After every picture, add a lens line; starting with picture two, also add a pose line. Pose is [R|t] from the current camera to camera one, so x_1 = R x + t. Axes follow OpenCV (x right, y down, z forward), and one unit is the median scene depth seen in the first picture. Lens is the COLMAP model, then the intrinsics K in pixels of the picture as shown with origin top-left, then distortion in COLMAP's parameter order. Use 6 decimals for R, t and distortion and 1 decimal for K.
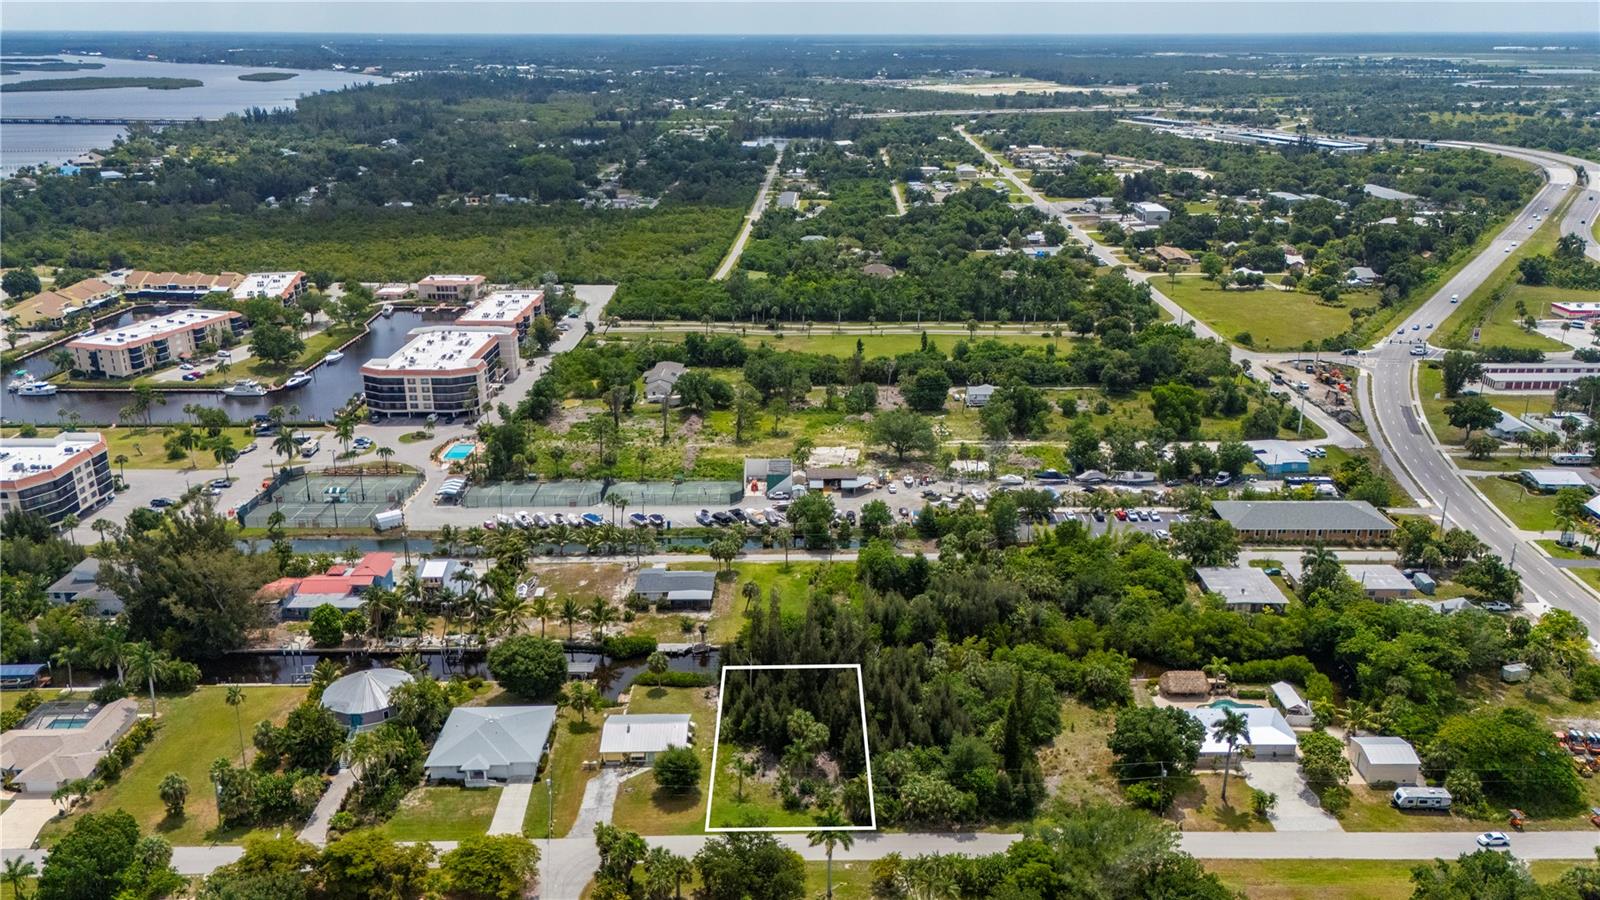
lens RADIAL K [[1194.8, 0, 824.8], [0, 1194.8, 449.8], [0, 0, 1]] dist [0.094147, -0.106068]
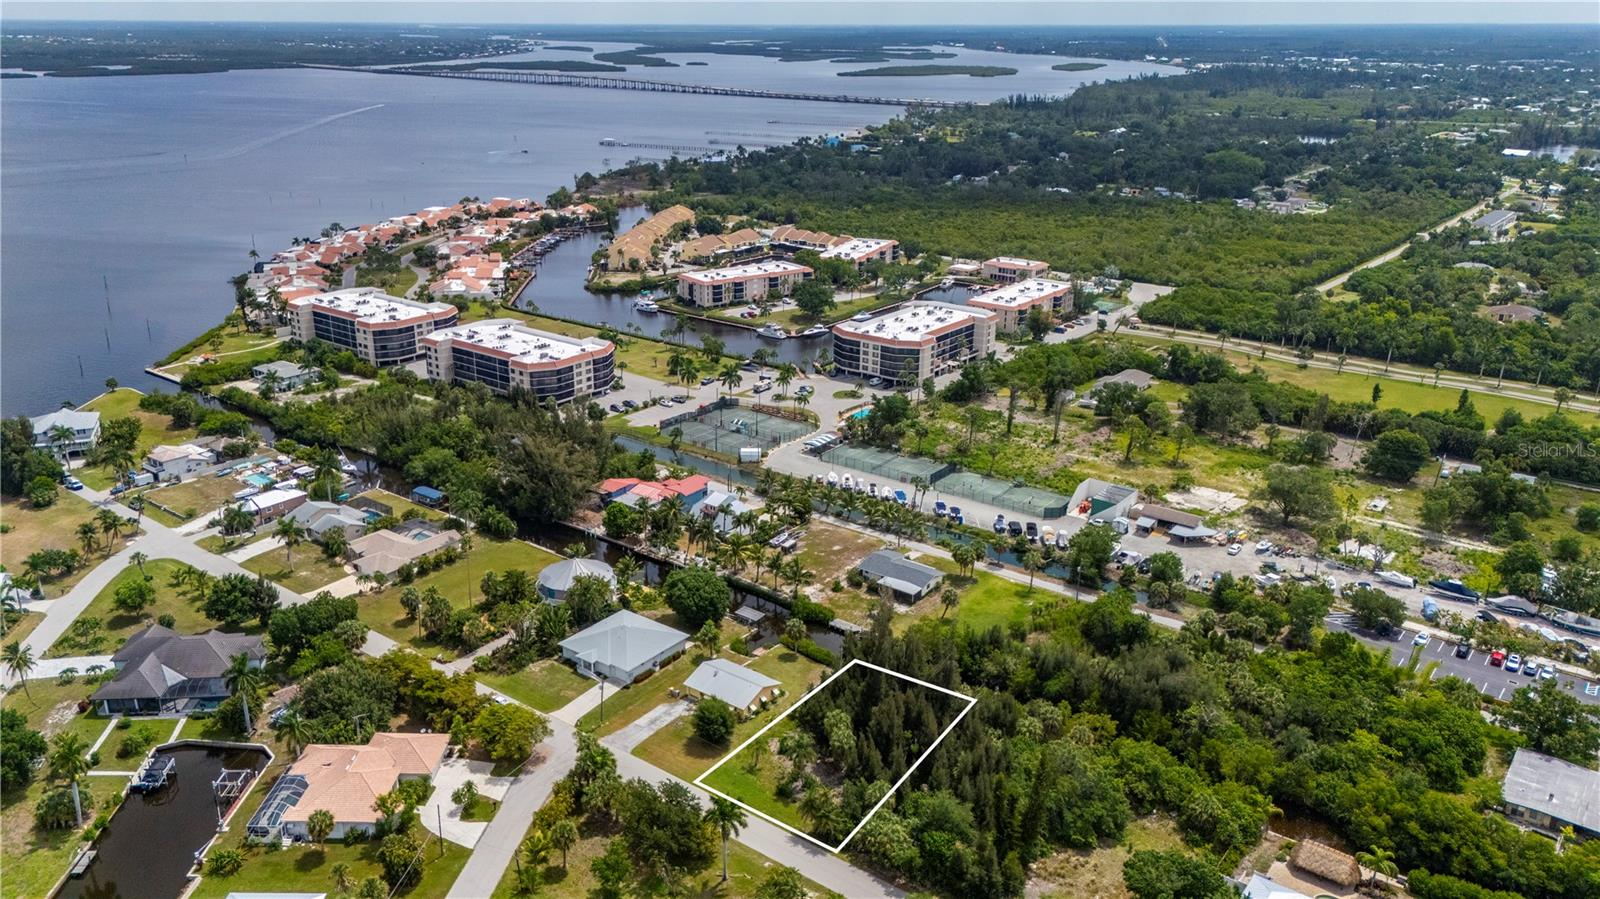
lens RADIAL K [[1186.6, 0, 773.7], [0, 1186.6, 454.0], [0, 0, 1]] dist [0.121762, -0.180814]
pose [[0.780795, 0.215320, -0.586512, 0.313392], [-0.209041, 0.974667, 0.079532, -0.036463], [0.588779, 0.060507, 0.806026, 0.113599]]
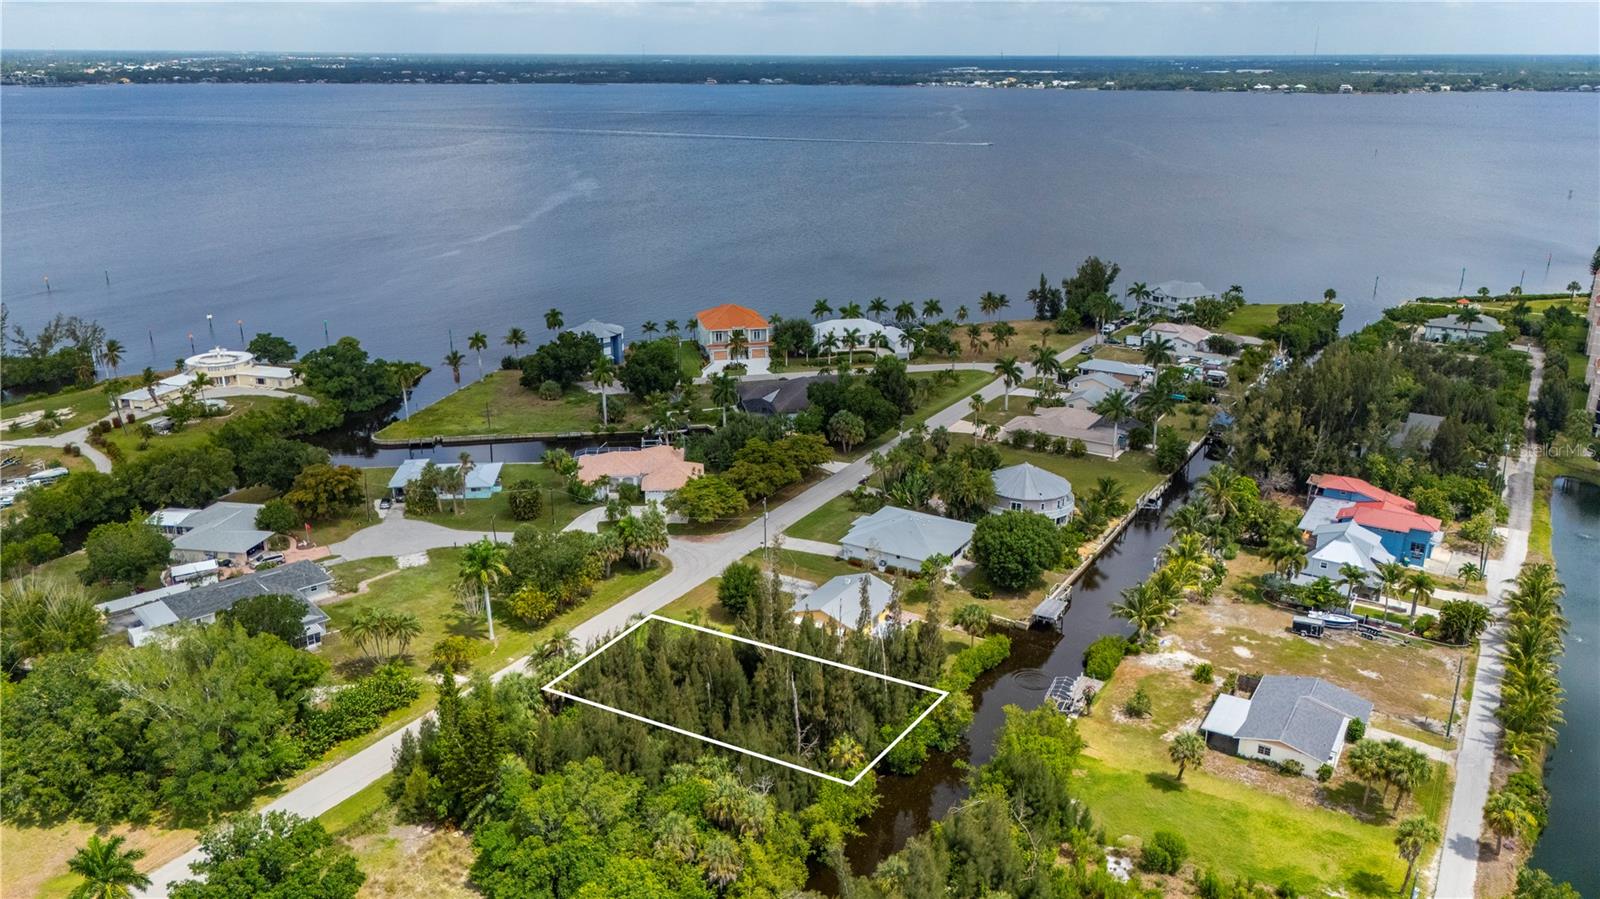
lens RADIAL K [[1186.6, 0, 773.7], [0, 1186.6, 454.0], [0, 0, 1]] dist [0.121762, -0.180814]
pose [[-0.535863, 0.269560, -0.800118, 0.352135], [-0.278426, 0.838235, 0.468872, -0.154775], [0.797076, 0.474024, -0.374127, 0.848195]]
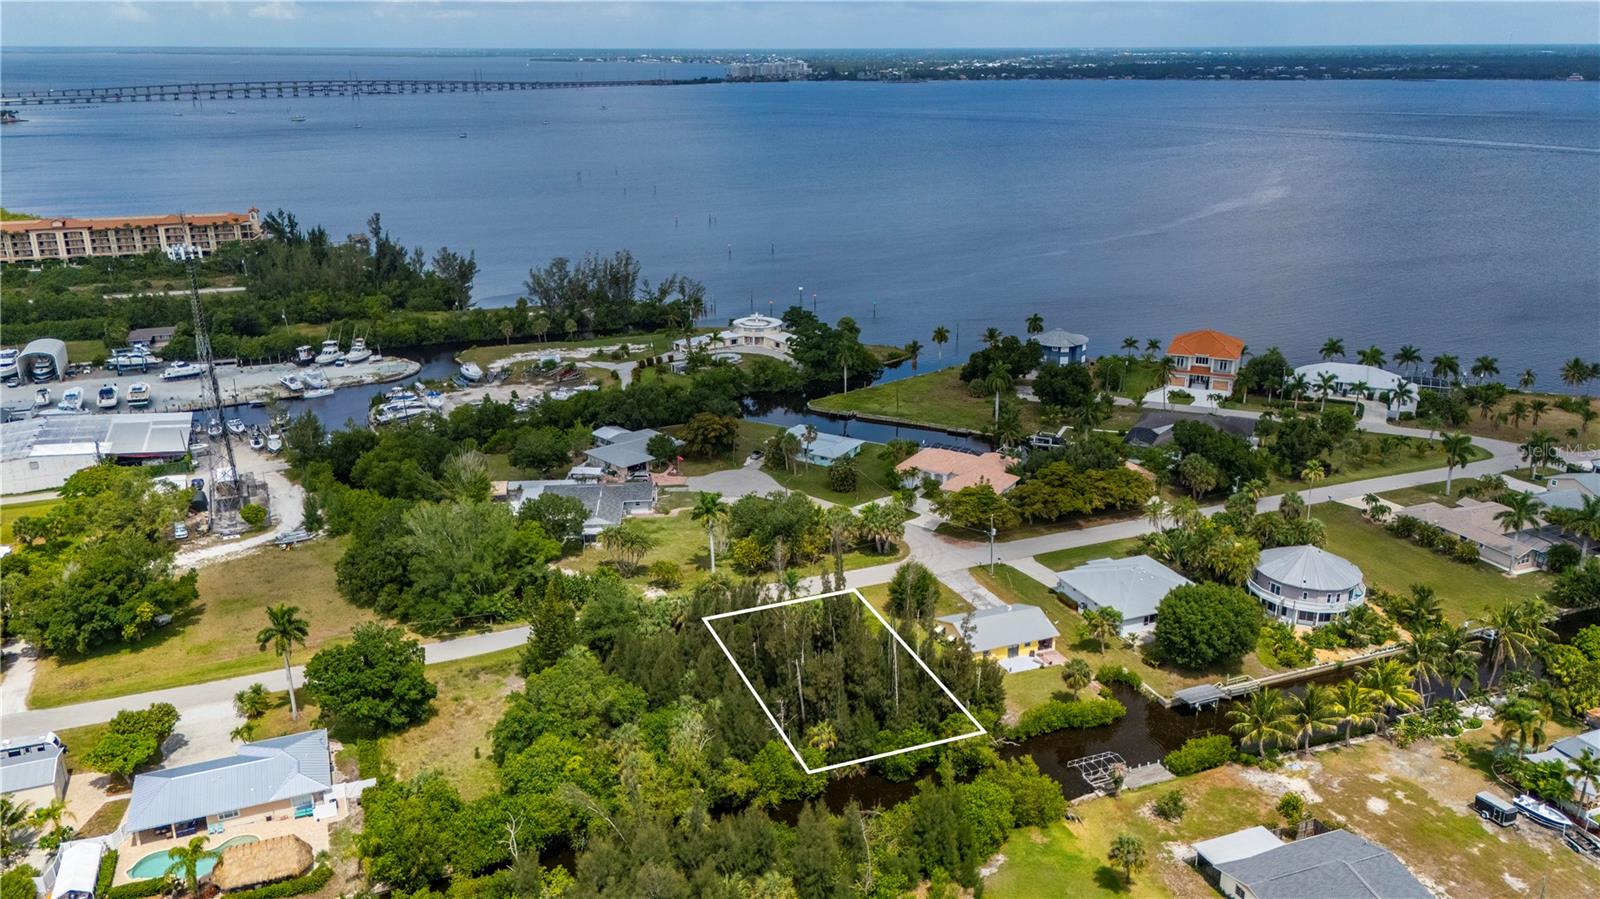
lens RADIAL K [[1158.2, 0, 800.0], [0, 1158.2, 449.5], [0, 0, 1]] dist [0.086161, -0.088803]
pose [[-0.928901, 0.123347, -0.349183, 0.177168], [-0.119553, 0.792534, 0.597995, -0.240401], [0.350500, 0.597223, -0.721439, 1.025725]]
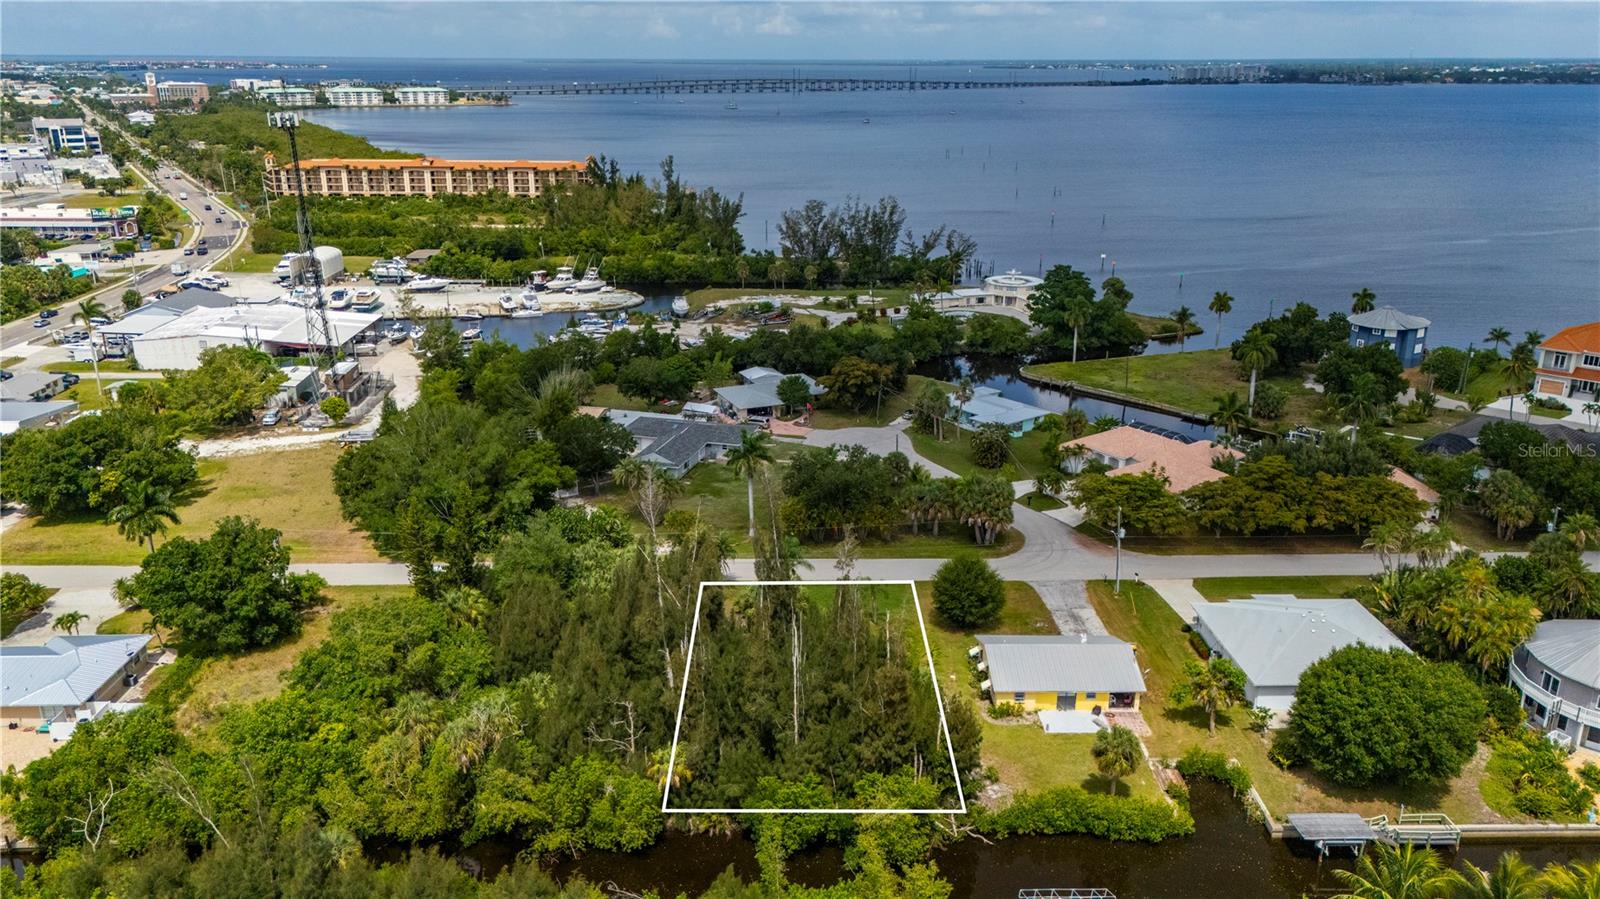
lens RADIAL K [[1135.1, 0, 821.6], [0, 1135.1, 445.8], [0, 0, 1]] dist [0.060914, -0.035945]
pose [[-0.999725, 0.008654, -0.021805, -0.017187], [-0.006576, 0.788843, 0.614560, -0.130541], [0.022519, 0.614534, -0.788569, 0.952858]]
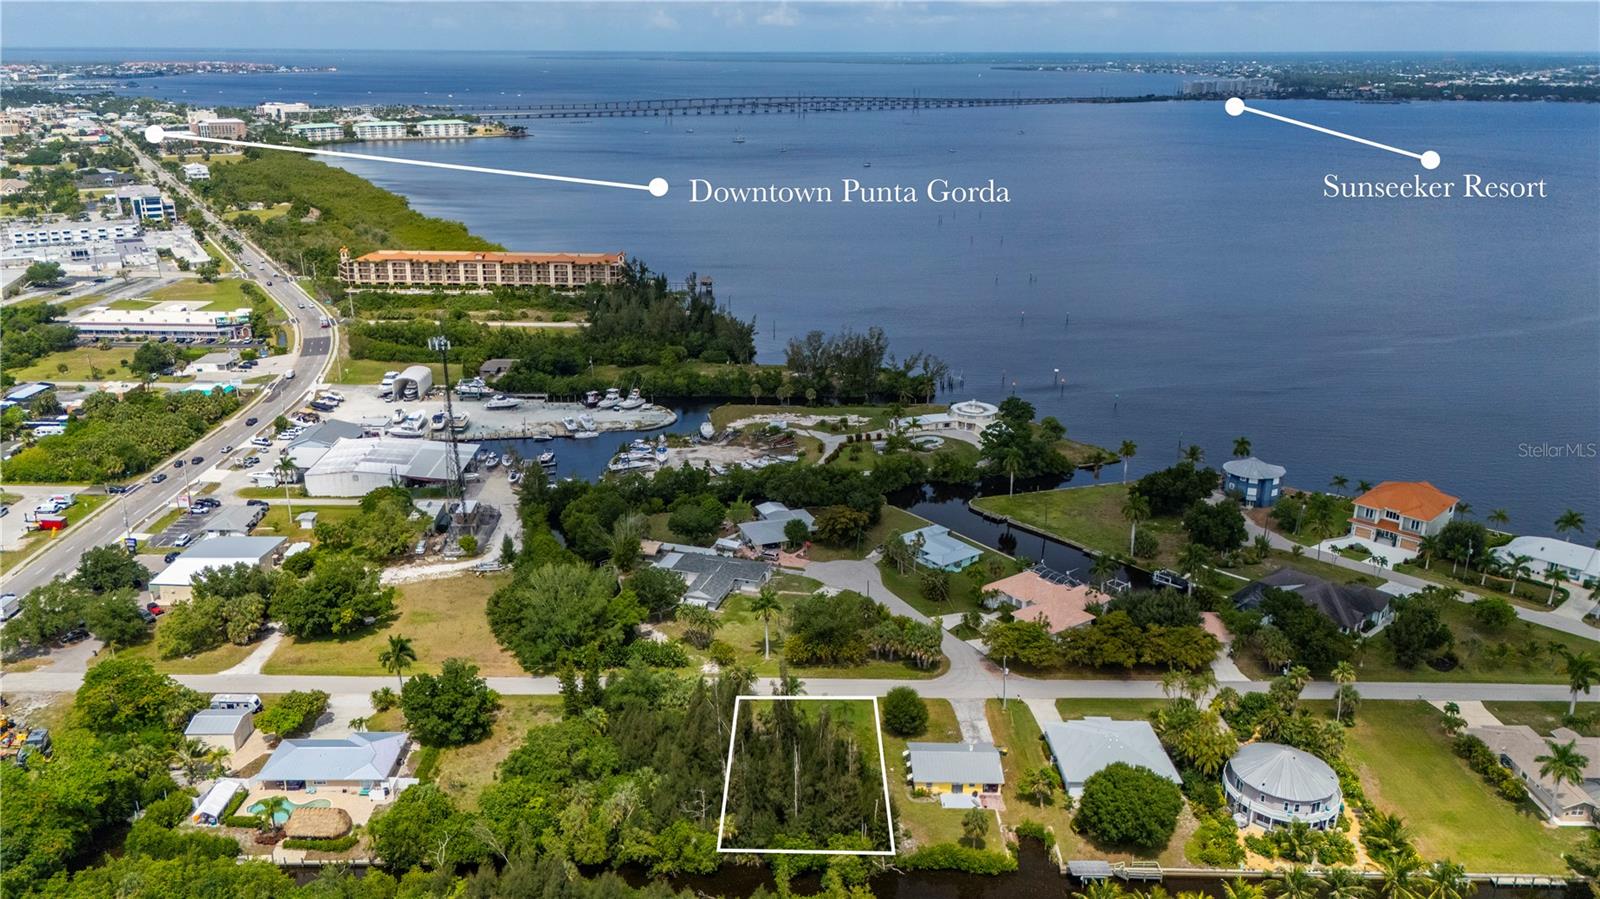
lens RADIAL K [[1158.2, 0, 800.0], [0, 1158.2, 449.5], [0, 0, 1]] dist [0.086161, -0.088803]
pose [[-0.999972, -0.006787, -0.003233, -0.015193], [-0.007332, 0.785316, 0.619052, -0.375060], [-0.001663, 0.619058, -0.785344, 1.098311]]
